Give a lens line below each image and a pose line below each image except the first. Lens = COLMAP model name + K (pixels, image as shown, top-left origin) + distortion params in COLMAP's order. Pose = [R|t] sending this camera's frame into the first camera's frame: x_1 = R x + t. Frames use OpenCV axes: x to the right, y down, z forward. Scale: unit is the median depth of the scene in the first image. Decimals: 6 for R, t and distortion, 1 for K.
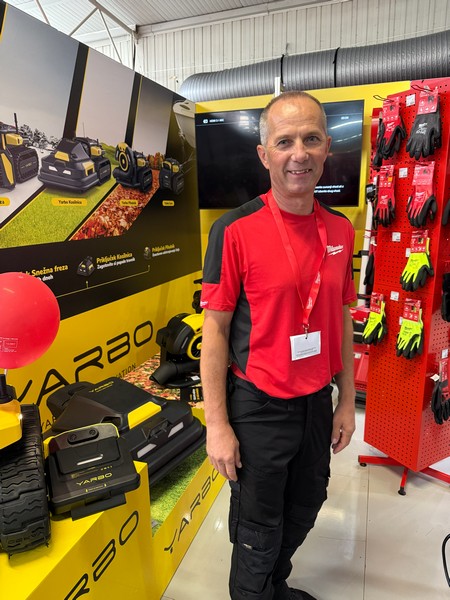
lens RADIAL K [[425.6, 0, 225.0], [0, 425.6, 300.0], [0, 0, 1]] dist [0.075941, -0.118168]
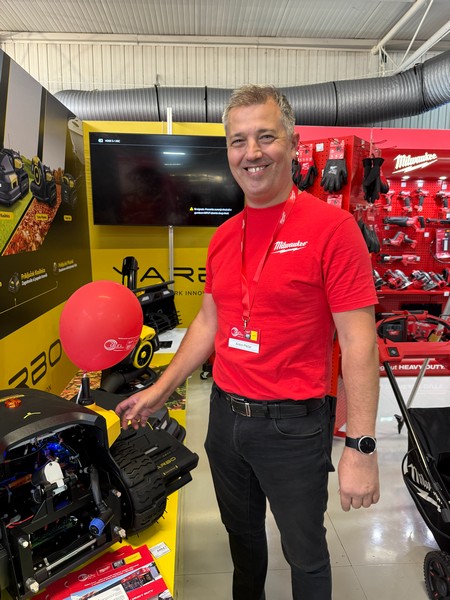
lens RADIAL K [[422.2, 0, 237.3], [0, 422.2, 293.8], [0, 0, 1]] dist [0.005338, 0.000648]
pose [[0.921151, -0.041349, 0.387003, -0.207156], [0.061278, 0.997347, -0.039295, 0.011331], [-0.384352, 0.059912, 0.921241, -0.042785]]
